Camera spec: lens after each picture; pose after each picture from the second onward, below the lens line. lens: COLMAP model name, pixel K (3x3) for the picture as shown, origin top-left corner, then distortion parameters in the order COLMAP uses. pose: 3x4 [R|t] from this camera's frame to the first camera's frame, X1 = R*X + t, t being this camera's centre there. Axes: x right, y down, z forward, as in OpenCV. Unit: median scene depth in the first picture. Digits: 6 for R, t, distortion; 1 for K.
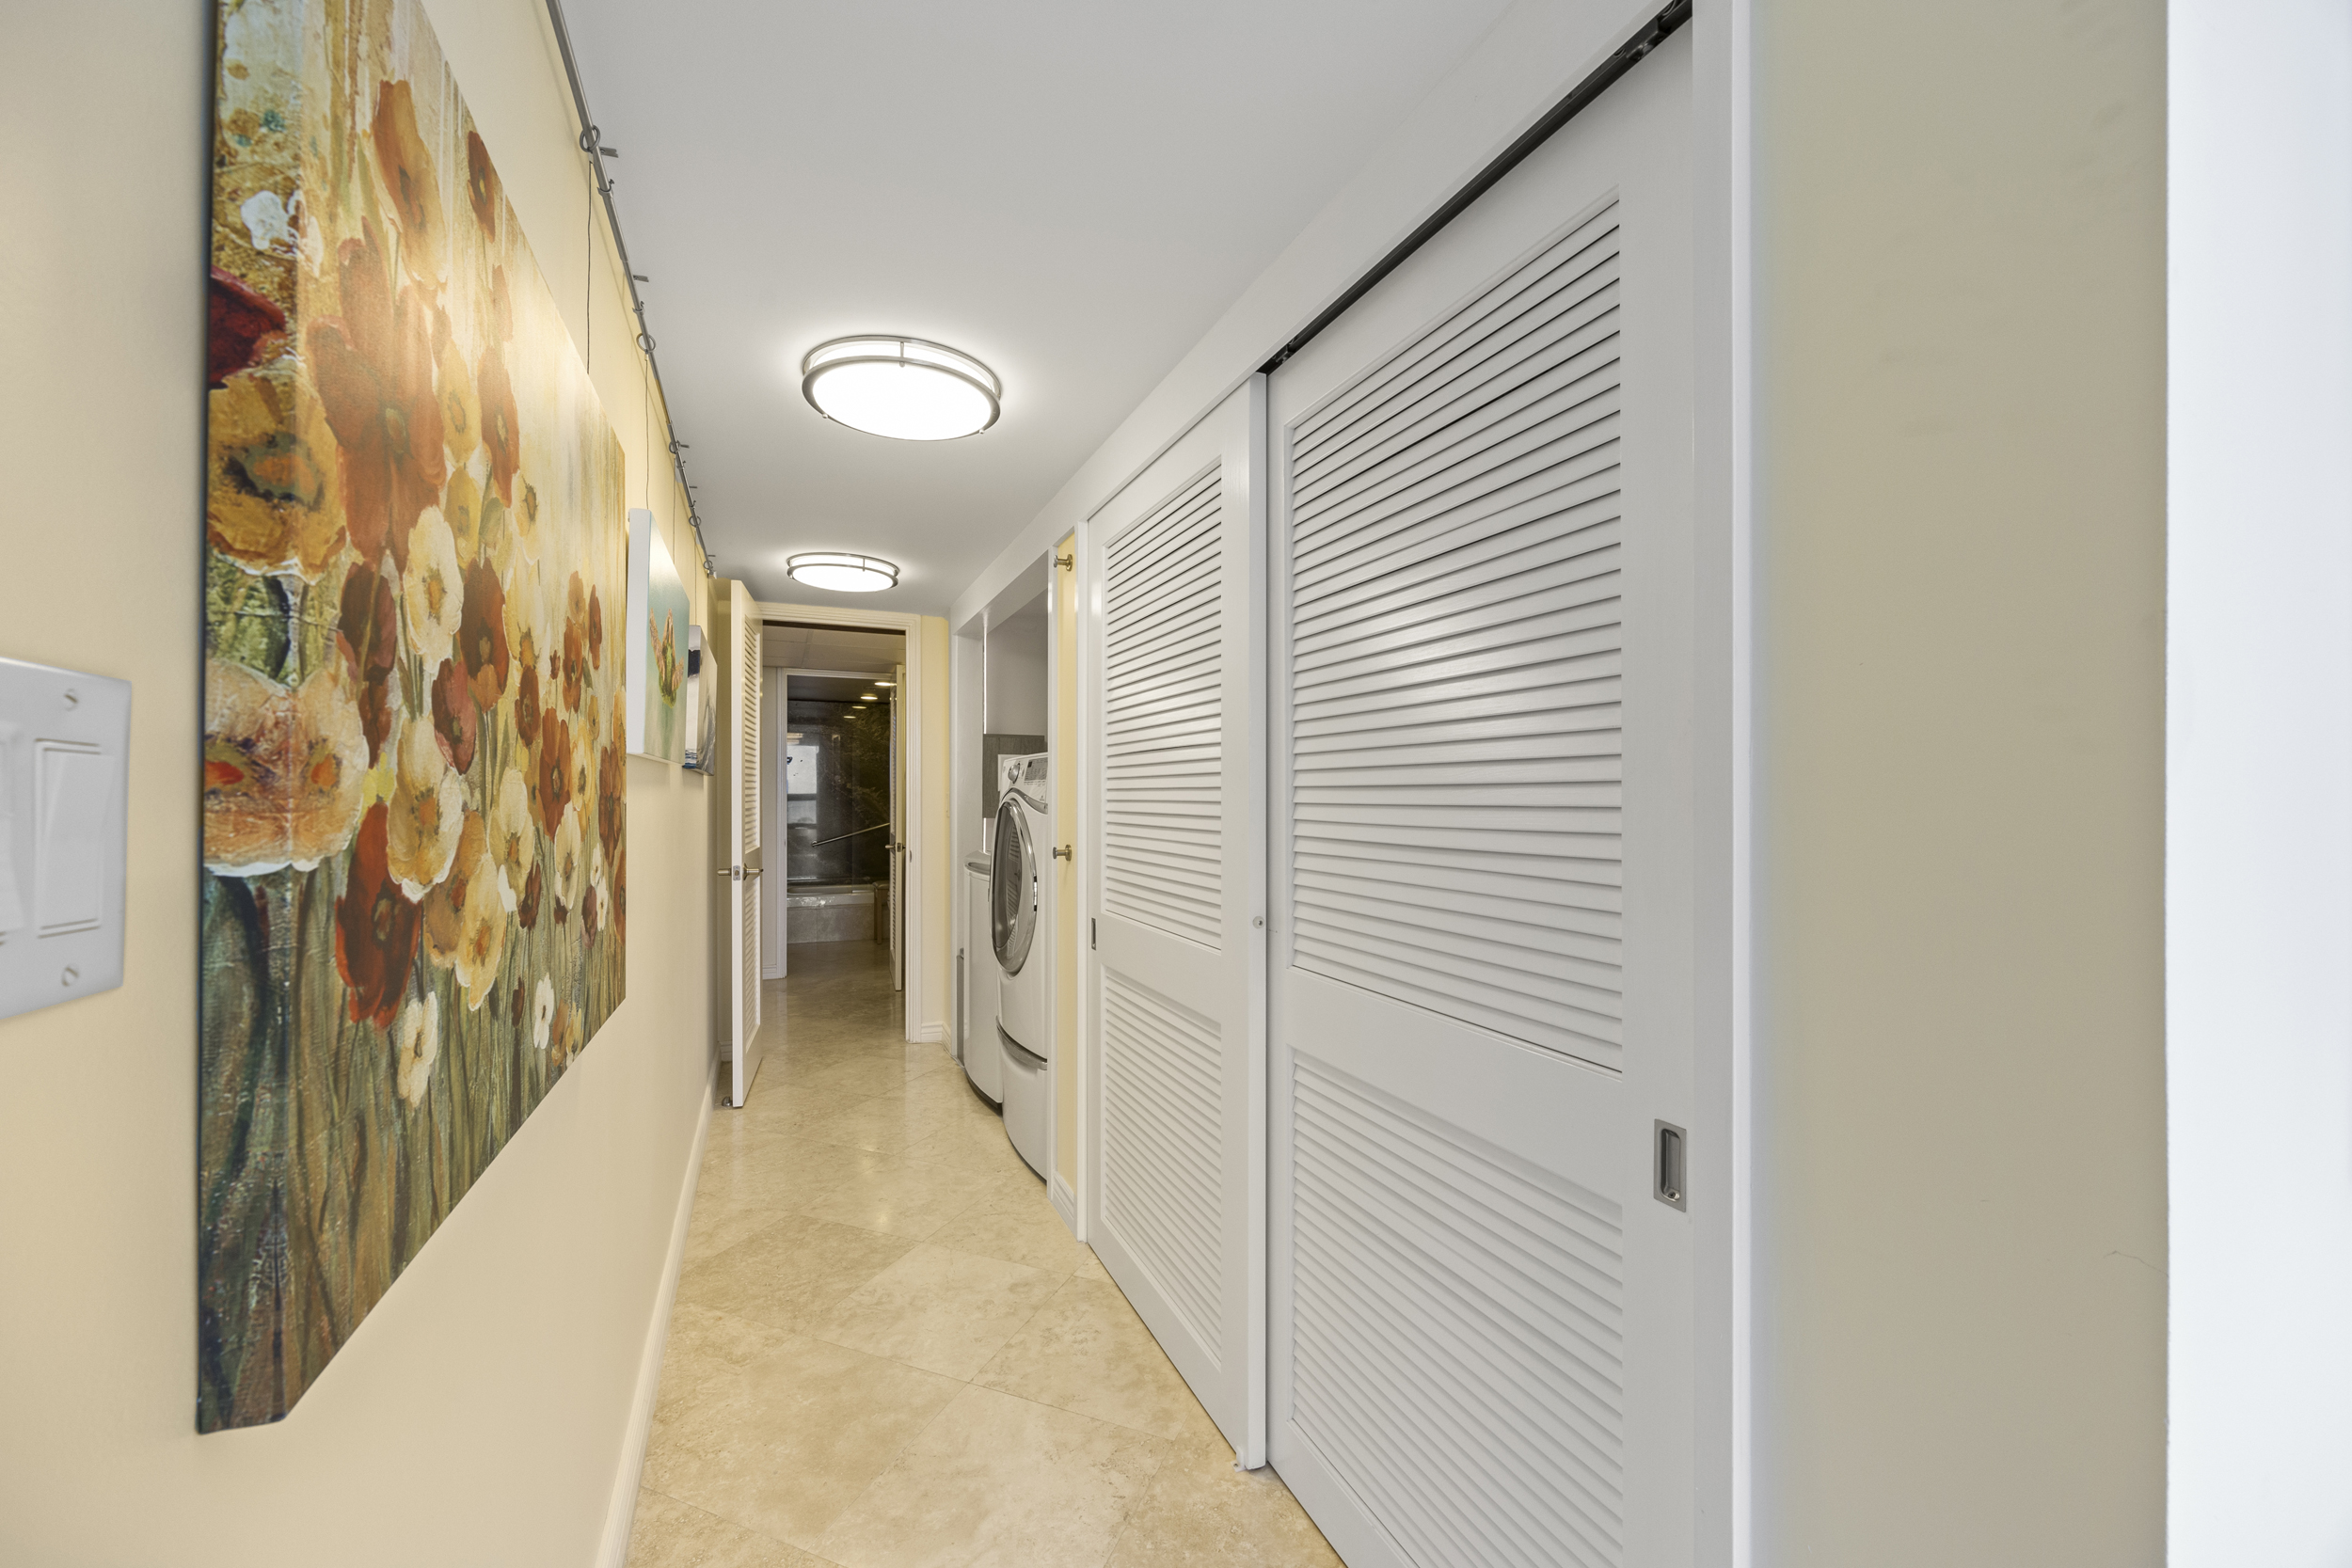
lens RADIAL K [[909.1, 0, 1173.5], [0, 909.1, 787.7], [0, 0, 1]] dist [0.000339, -0.000201]
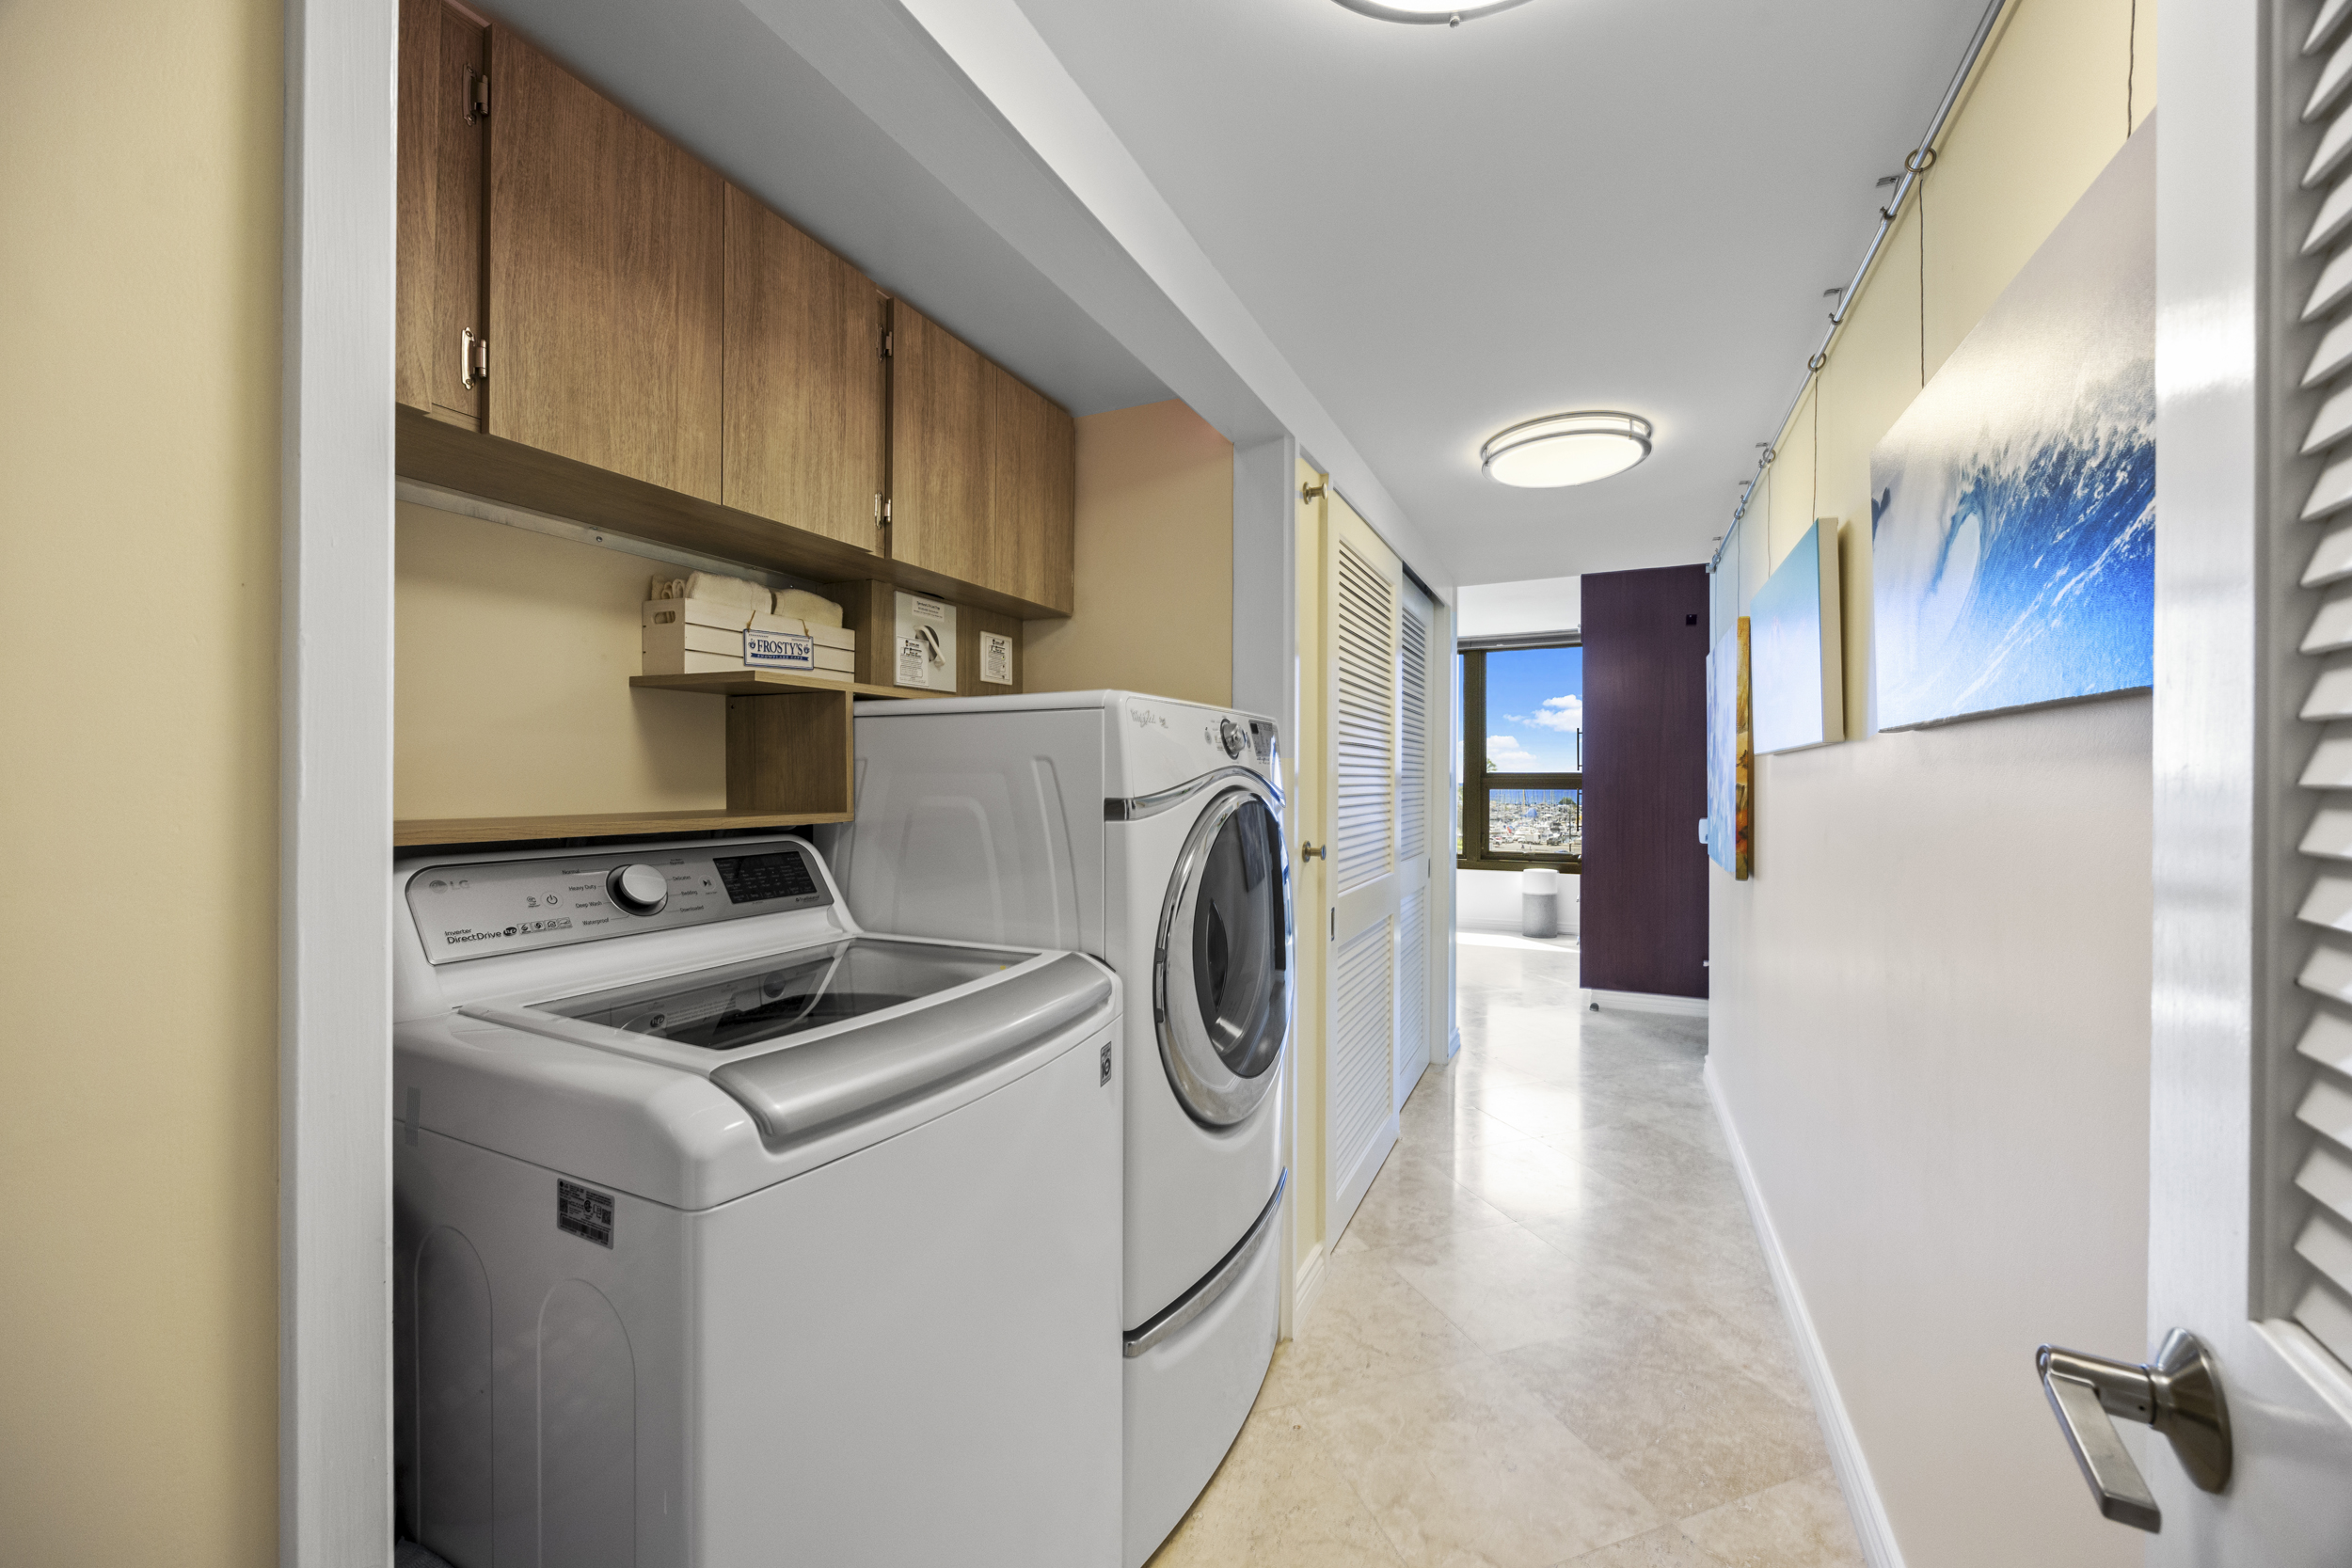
lens RADIAL K [[909.1, 0, 1173.5], [0, 909.1, 787.7], [0, 0, 1]] dist [0.000339, -0.000201]
pose [[-0.652864, -0.006530, 0.757447, -0.779453], [-0.008789, 0.999961, 0.001046, 0.018586], [-0.757424, -0.005974, -0.652896, 1.948191]]
